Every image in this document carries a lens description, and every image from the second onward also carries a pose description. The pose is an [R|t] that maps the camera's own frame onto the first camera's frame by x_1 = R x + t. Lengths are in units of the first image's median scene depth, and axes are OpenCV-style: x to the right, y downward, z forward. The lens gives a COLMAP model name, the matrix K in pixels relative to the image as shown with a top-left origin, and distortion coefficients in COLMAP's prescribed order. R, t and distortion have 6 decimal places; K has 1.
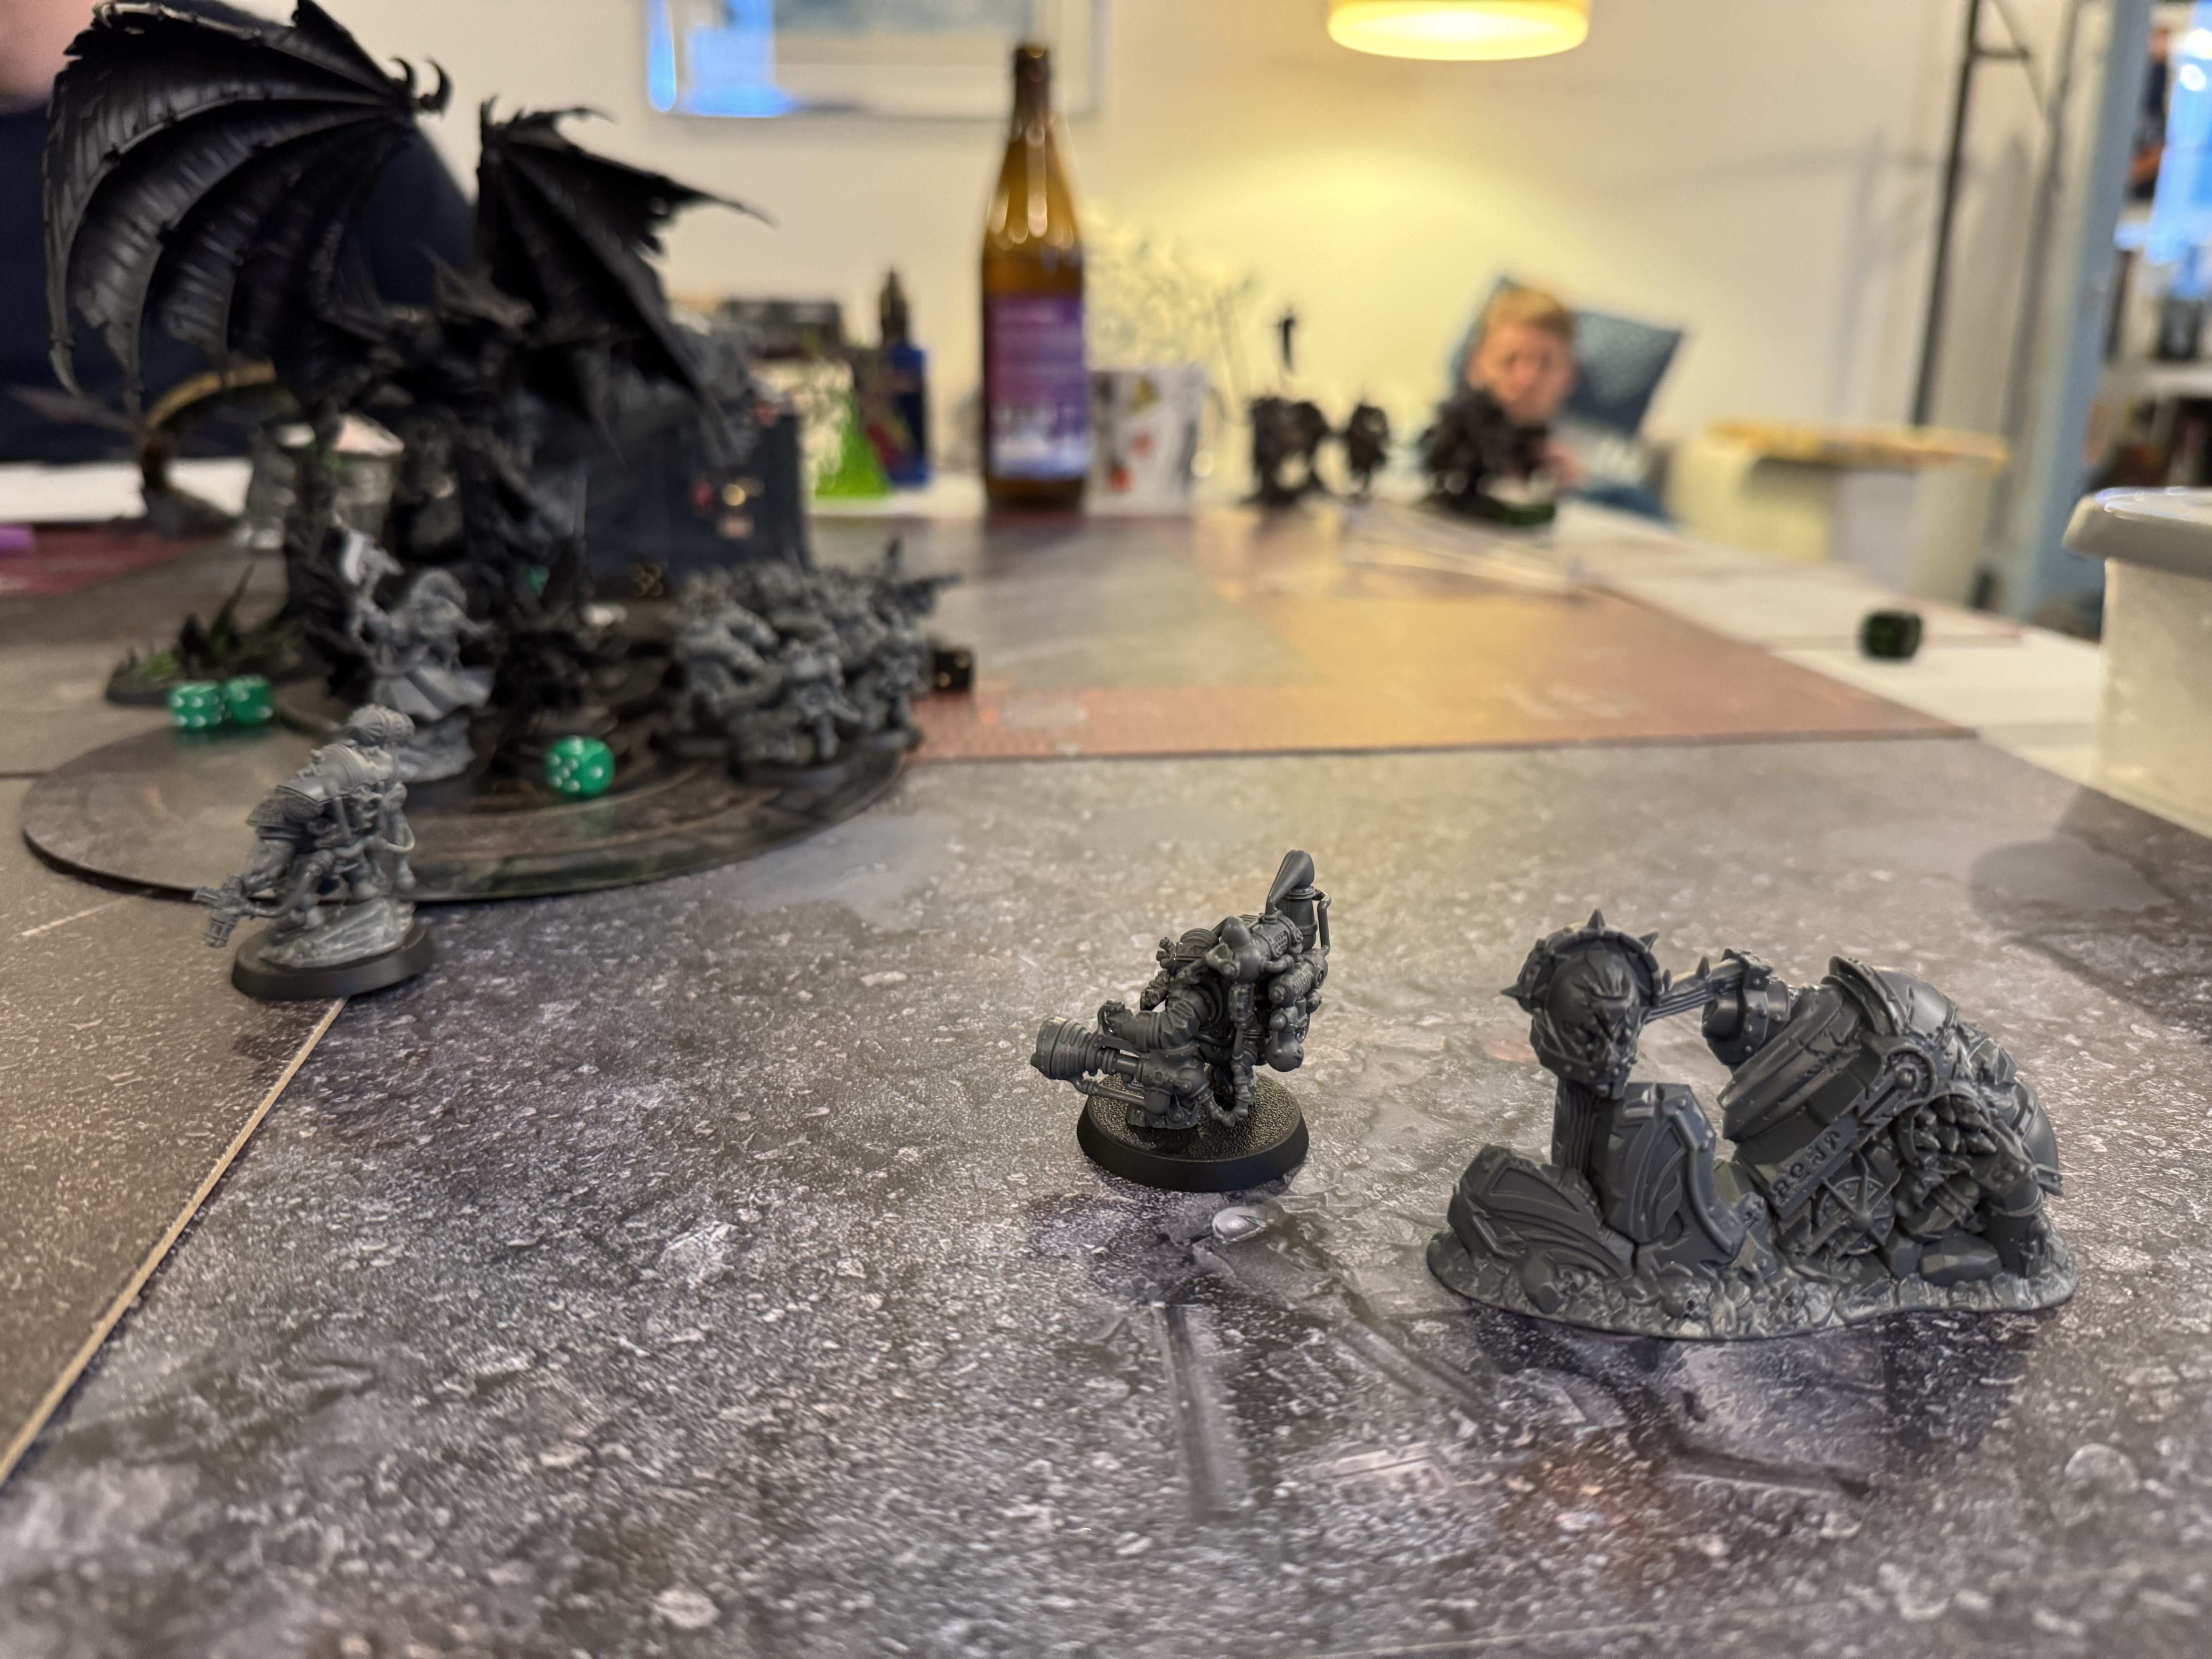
lens RADIAL K [[1645.6, 0, 1088.5], [0, 1645.6, 811.5], [0, 0, 1]] dist [-0.027923, -0.017348]
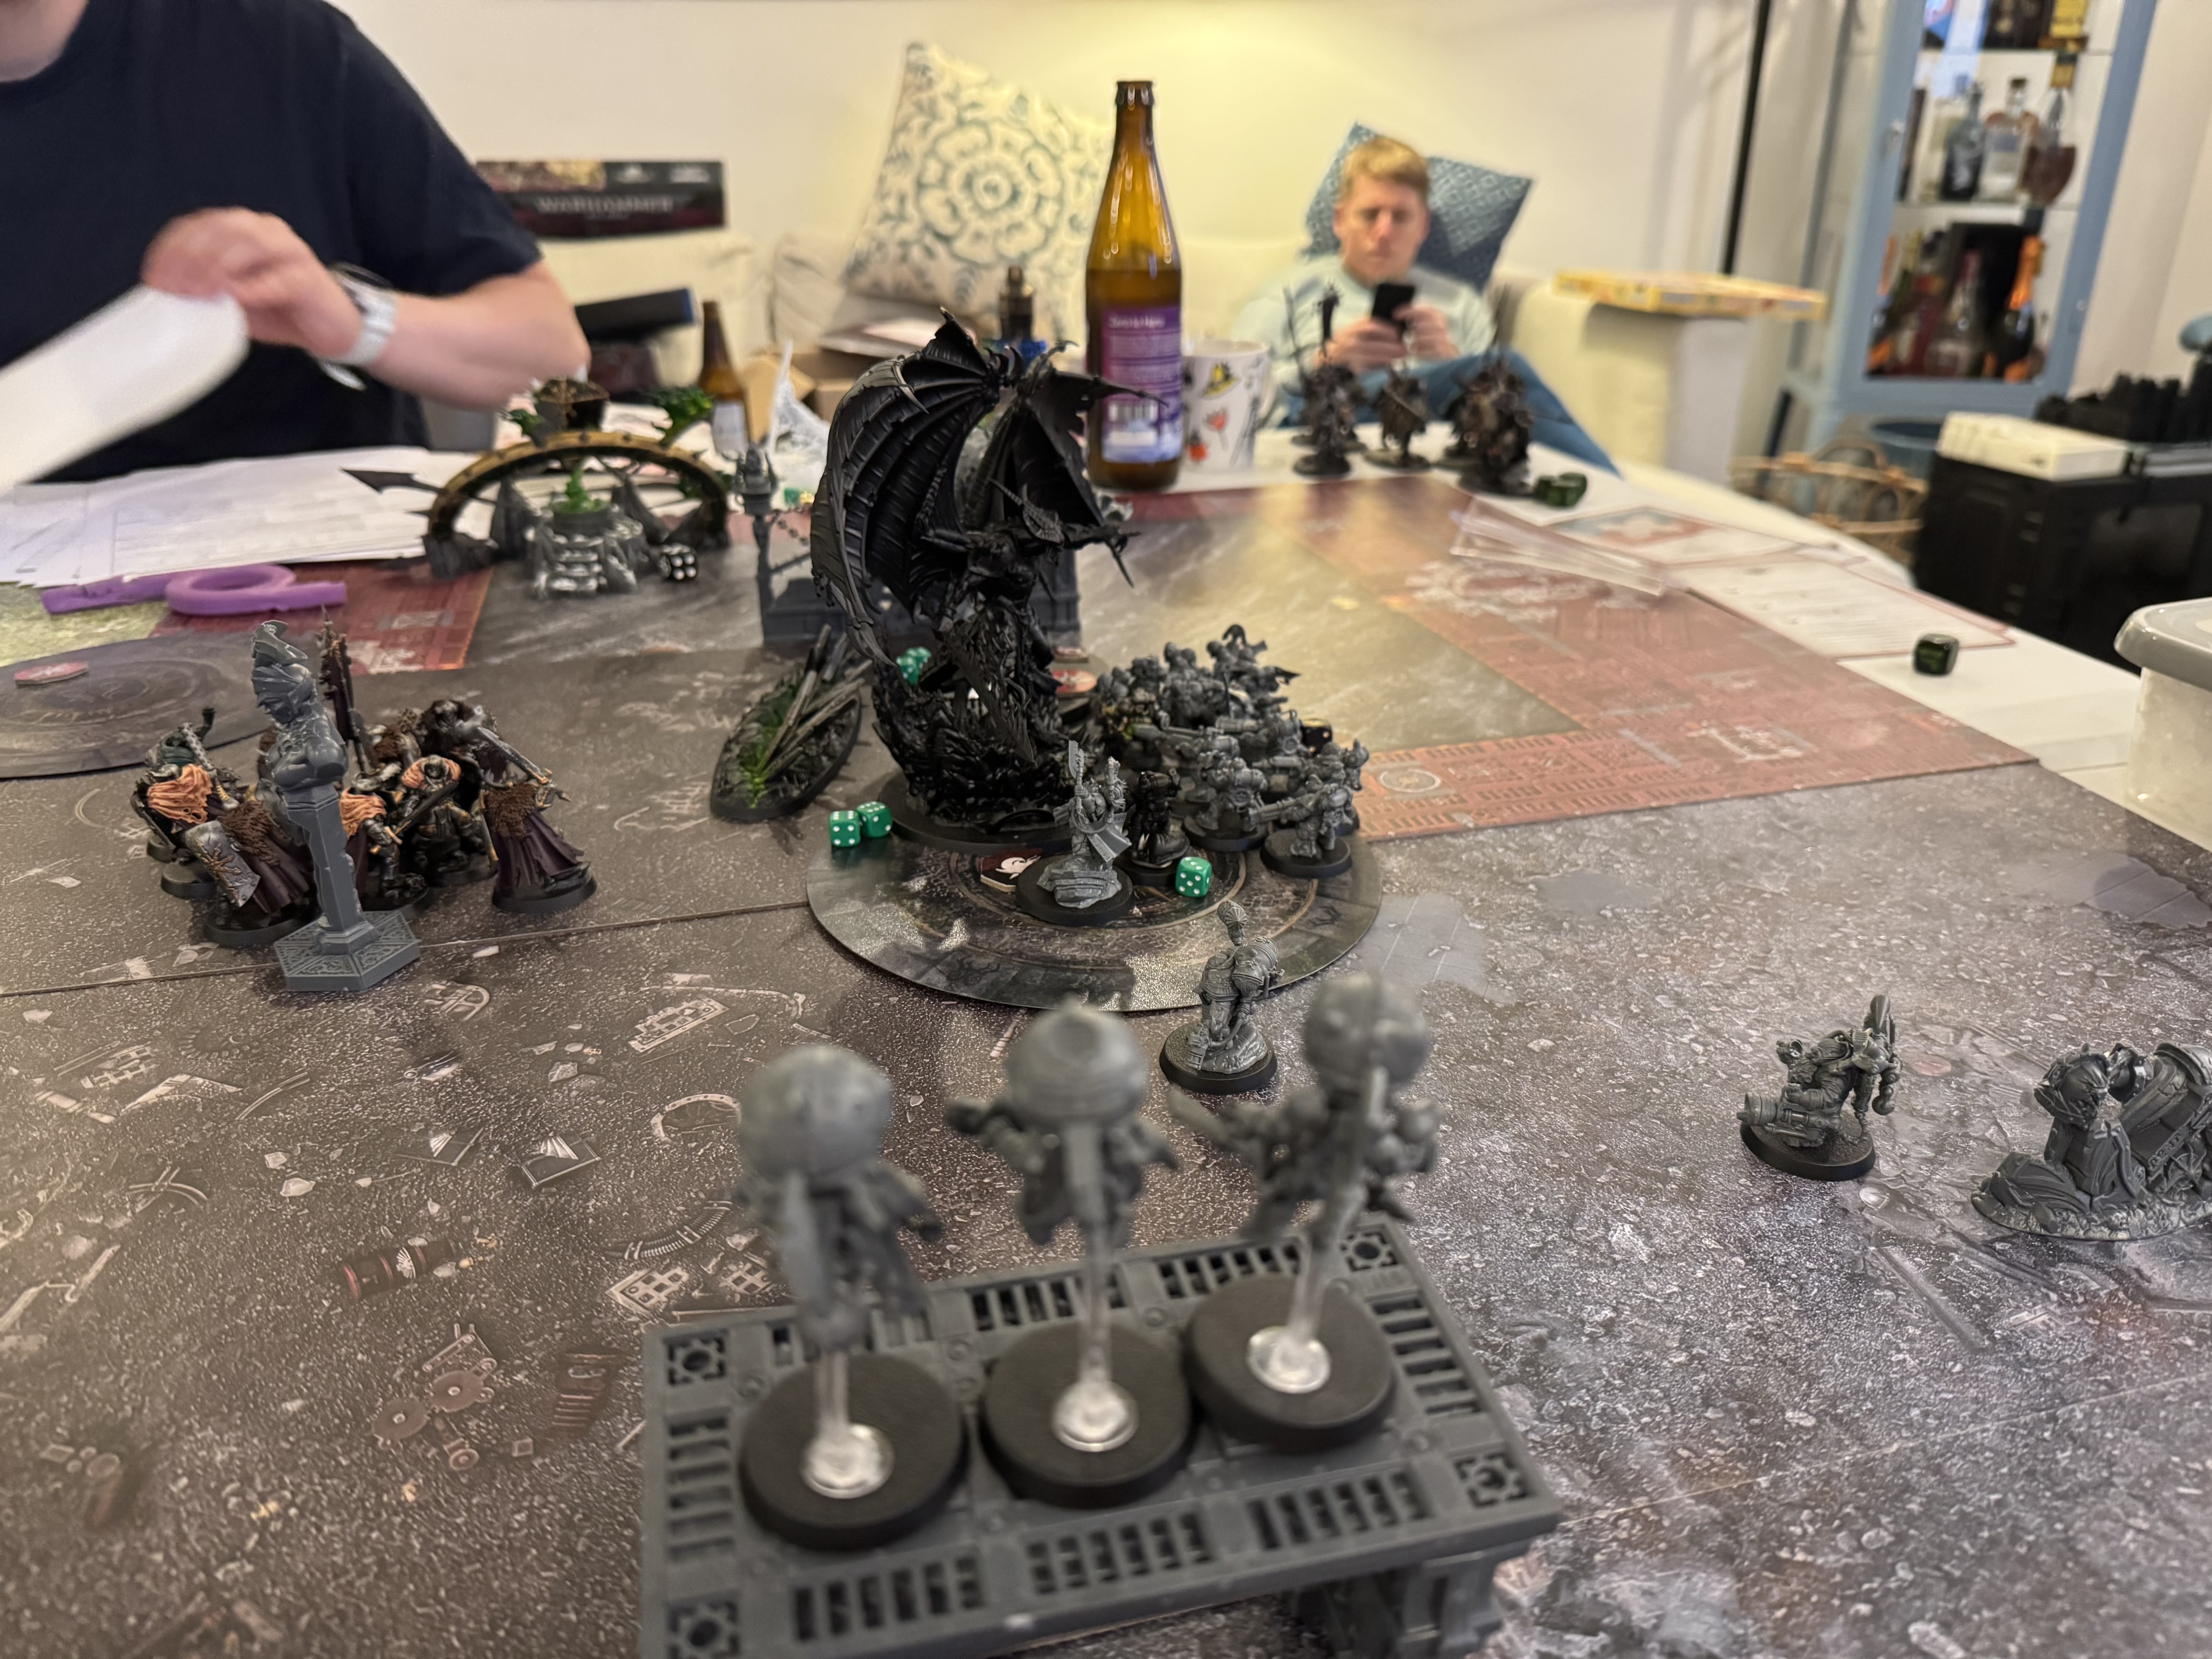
lens RADIAL K [[1645.6, 0, 1090.4], [0, 1645.6, 812.6], [0, 0, 1]] dist [-0.027923, -0.017348]
pose [[0.990737, -0.060534, 0.121553, -0.978180], [0.045859, 0.991703, 0.120090, -0.445687], [-0.127814, -0.113403, 0.985294, -0.678267]]
